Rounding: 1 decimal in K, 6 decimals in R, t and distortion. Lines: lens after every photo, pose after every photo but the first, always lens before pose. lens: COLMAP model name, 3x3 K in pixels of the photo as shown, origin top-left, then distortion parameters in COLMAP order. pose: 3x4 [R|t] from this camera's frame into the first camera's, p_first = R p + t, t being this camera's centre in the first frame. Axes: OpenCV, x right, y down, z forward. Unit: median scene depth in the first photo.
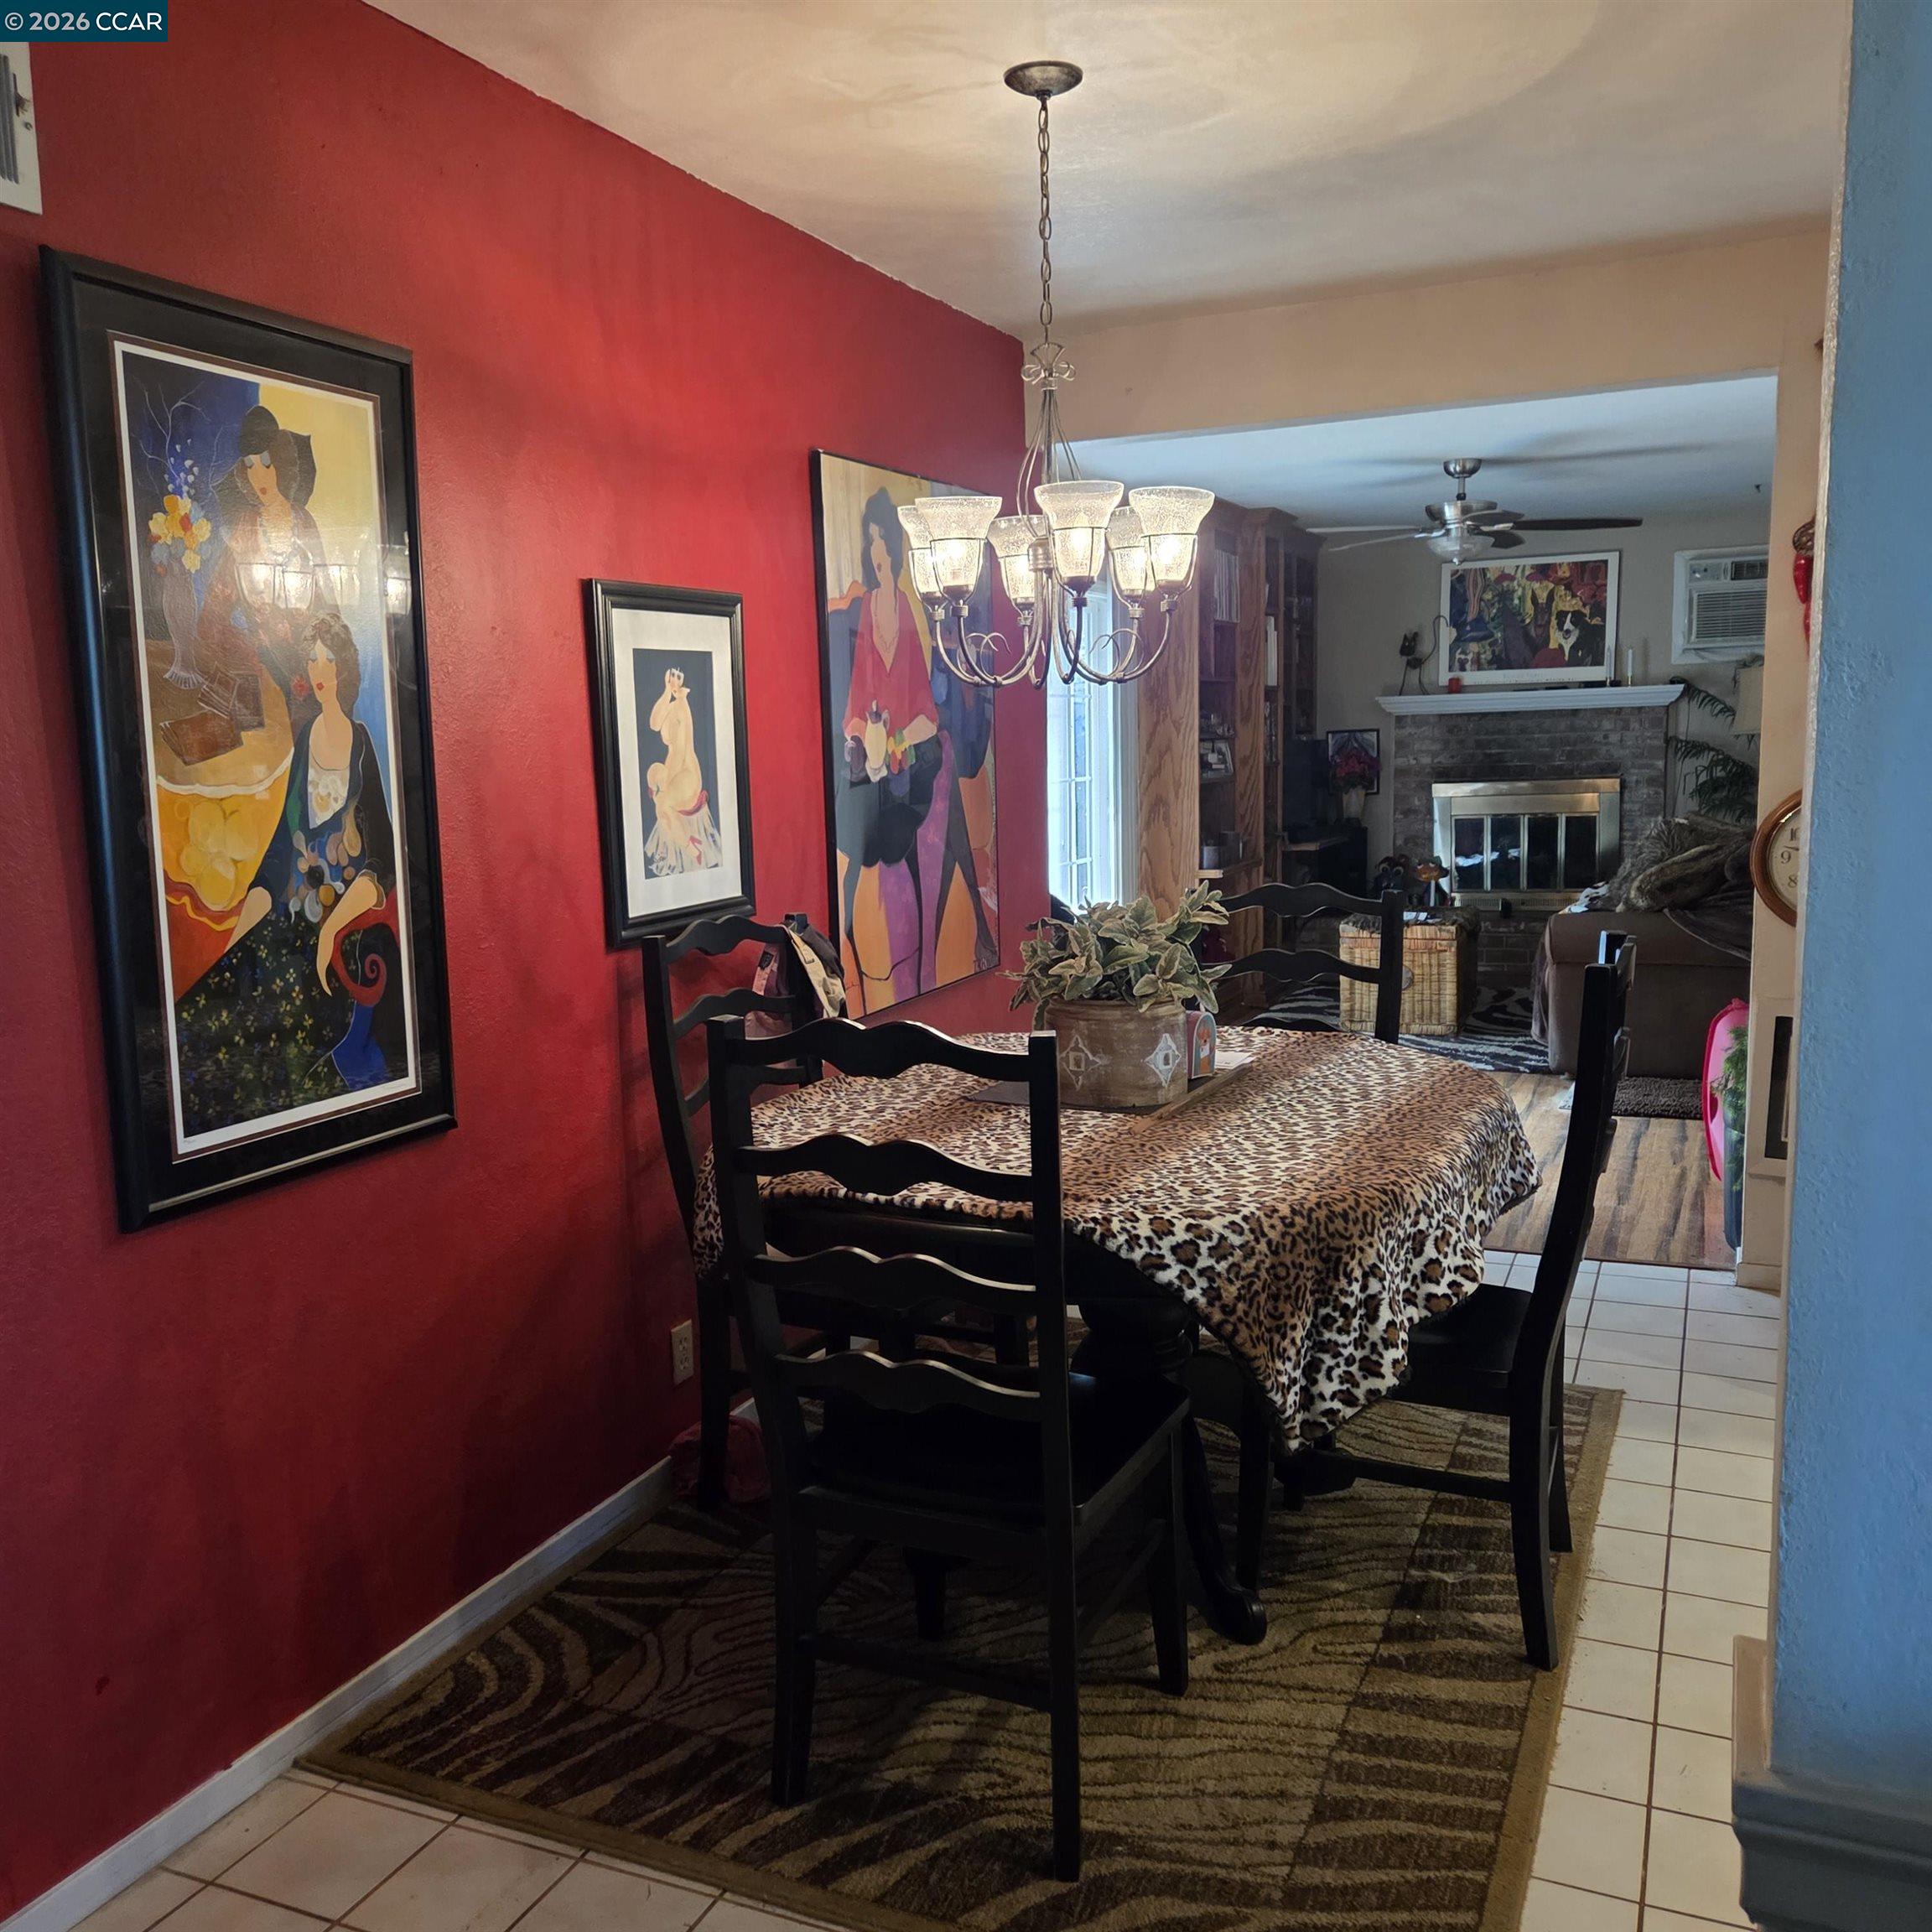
lens RADIAL K [[1722.8, 0, 949.0], [0, 1722.8, 961.4], [0, 0, 1]] dist [0.079373, -0.060806]
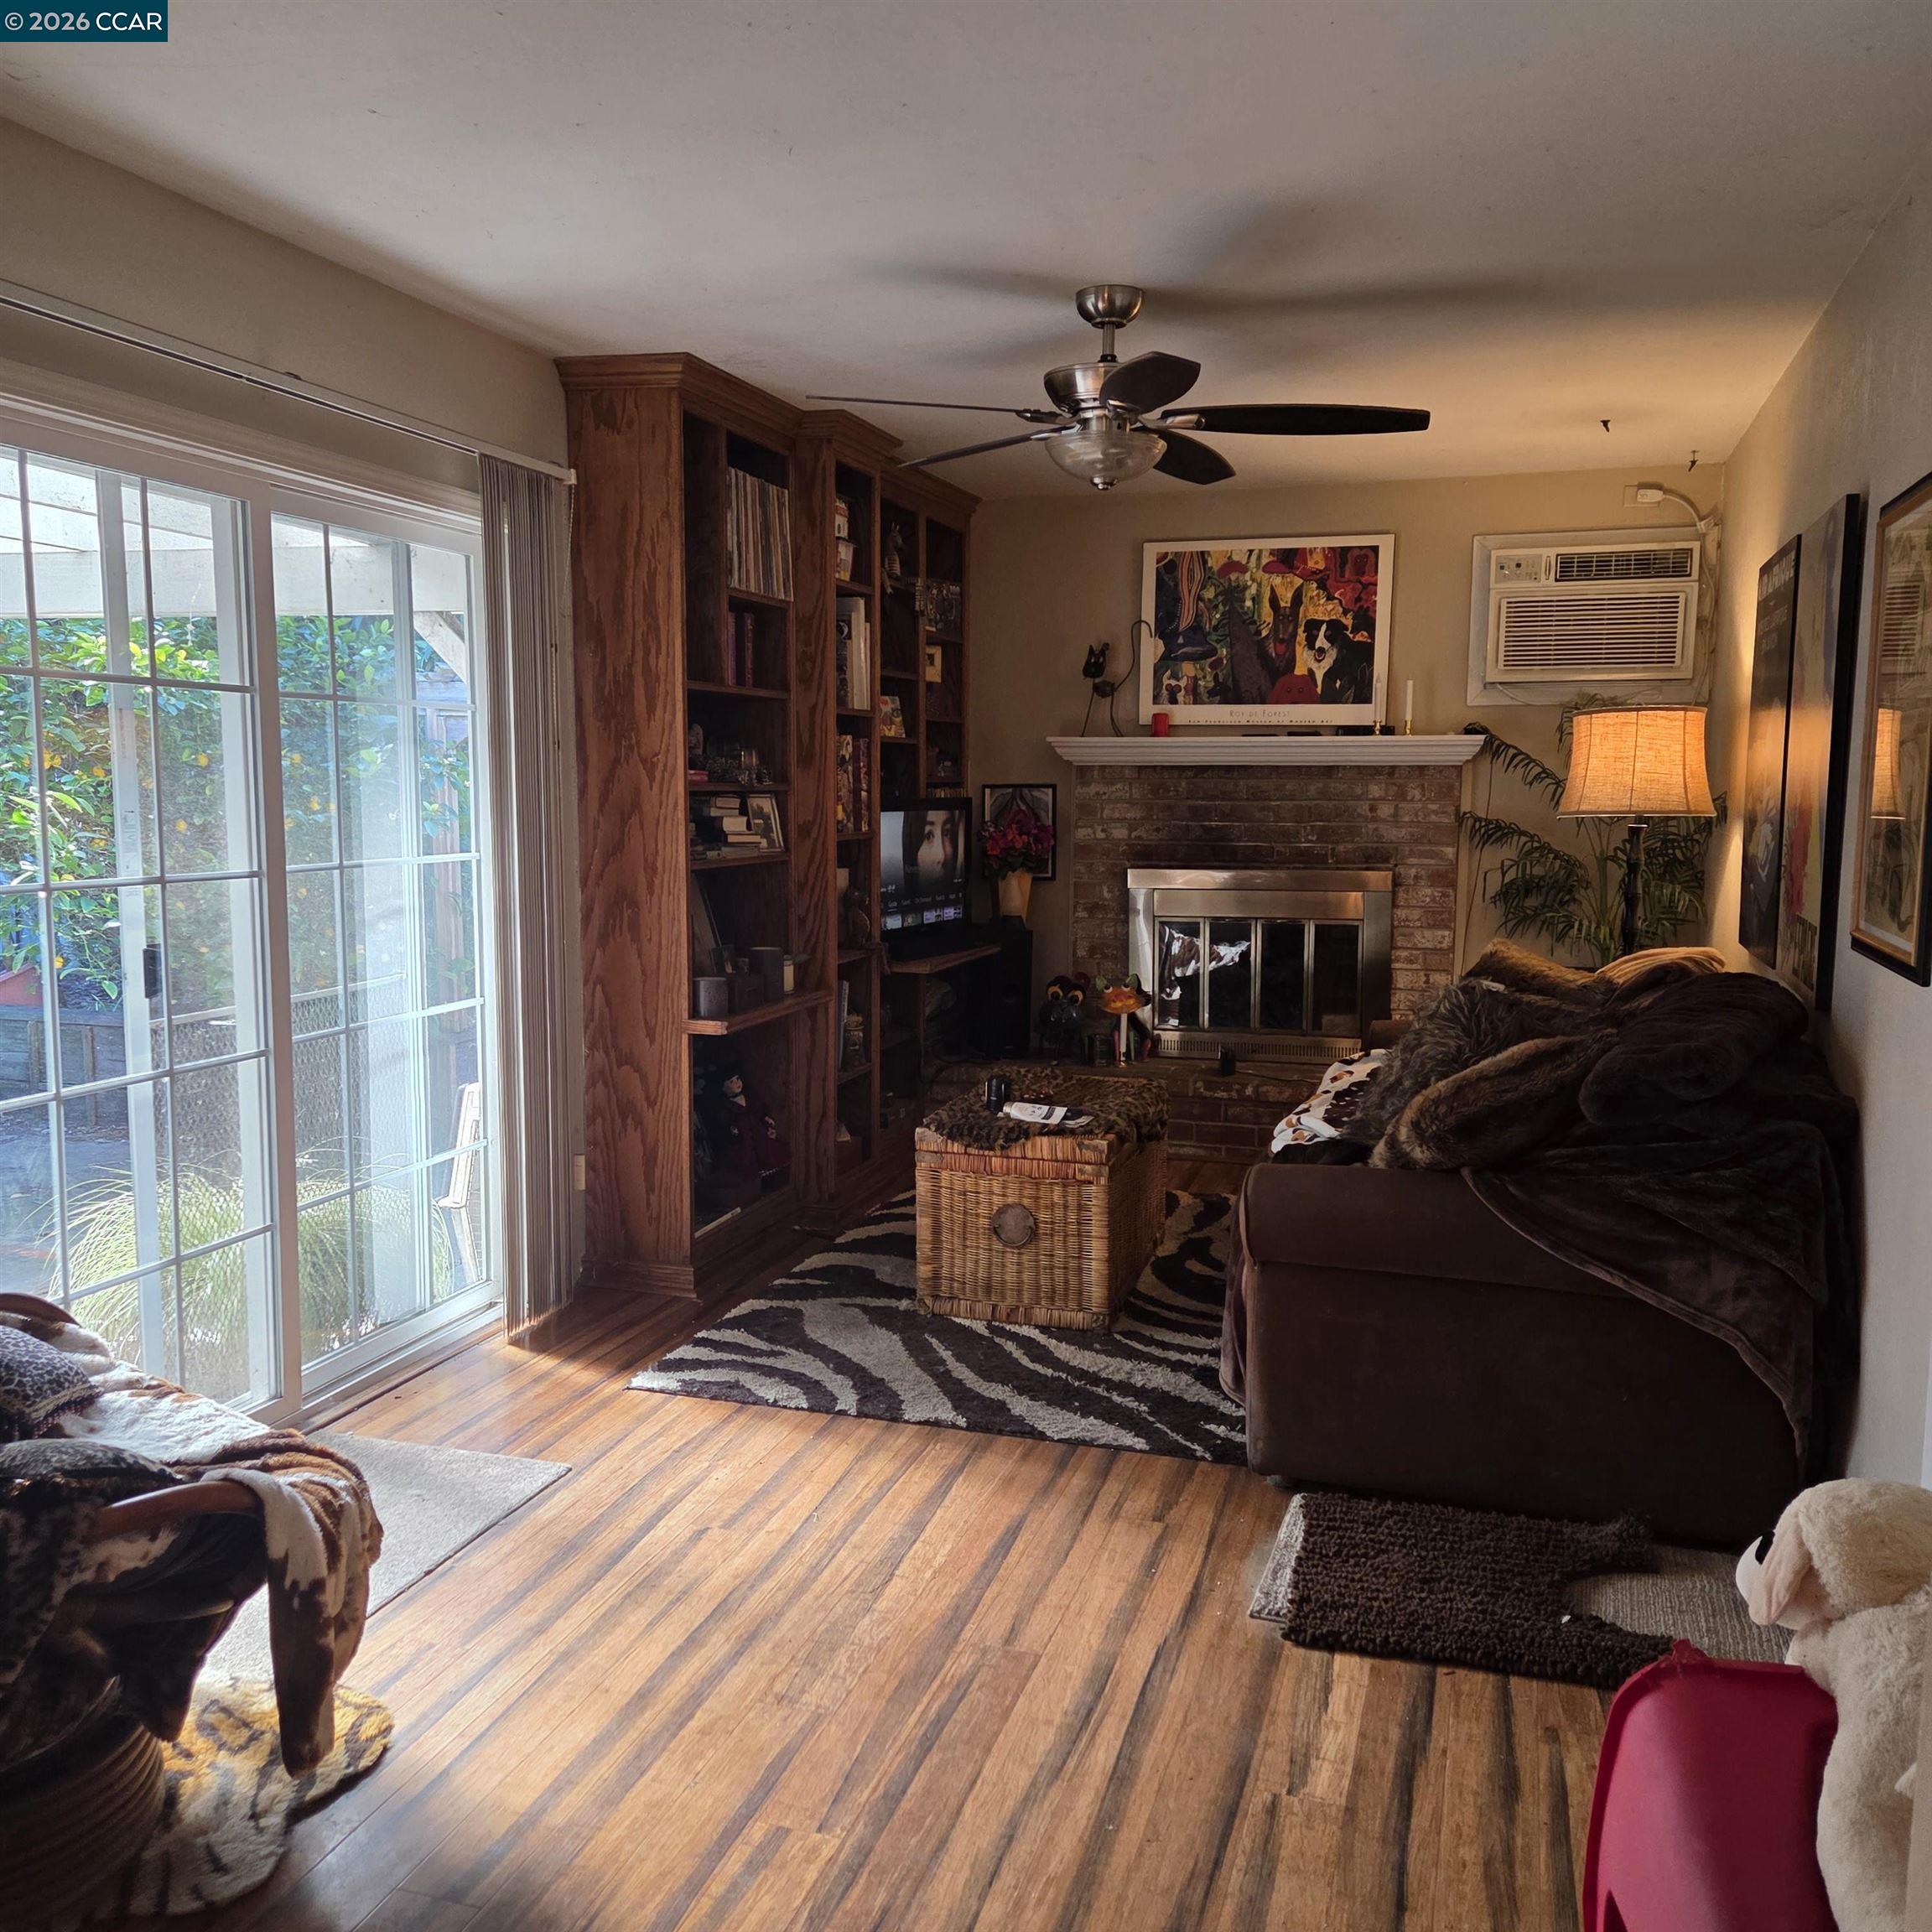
lens RADIAL K [[1722.8, 0, 976.6], [0, 1722.8, 969.9], [0, 0, 1]] dist [0.079373, -0.060806]
pose [[0.991768, 0.020260, 0.126431, 0.141399], [-0.017996, 0.999657, -0.019022, -0.051071], [-0.126773, 0.016590, 0.991793, 0.355896]]
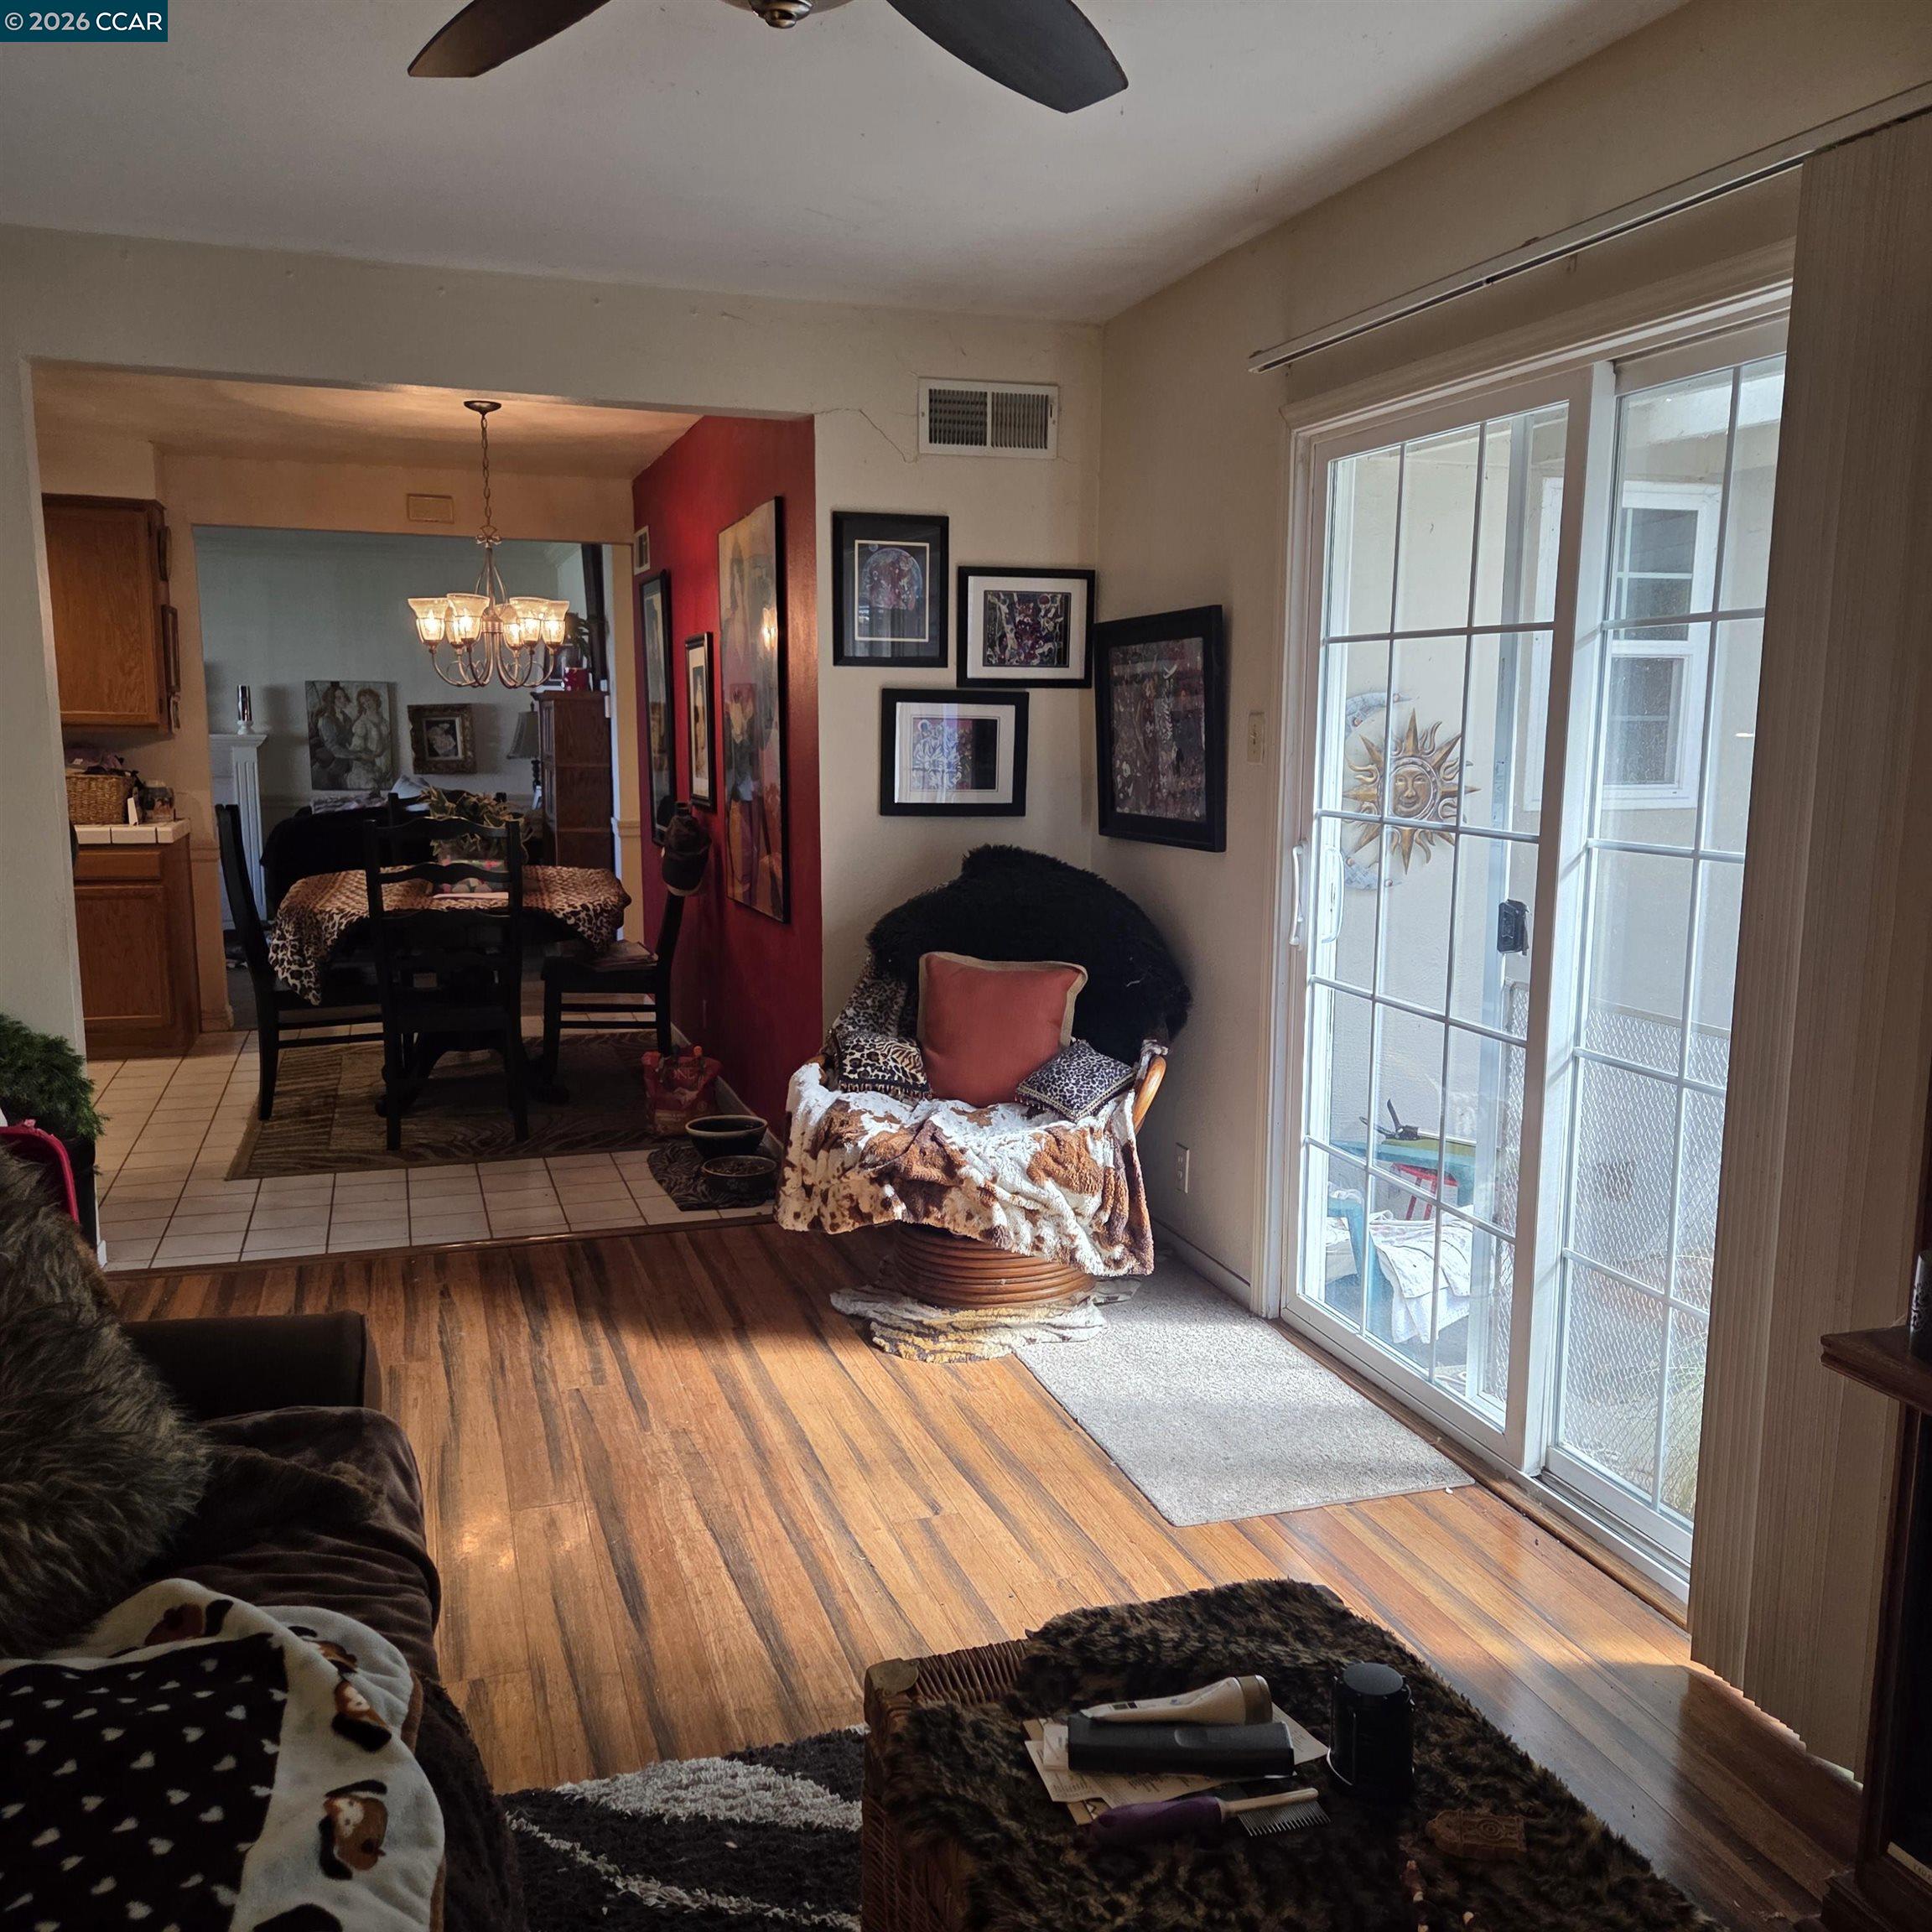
lens RADIAL K [[1722.8, 0, 960.5], [0, 1722.8, 978.9], [0, 0, 1]] dist [0.079373, -0.060806]
pose [[-0.741414, 0.120926, -0.660062, 0.401005], [-0.074147, 0.962844, 0.259682, -0.154618], [0.666939, 0.241473, -0.704899, 1.108939]]
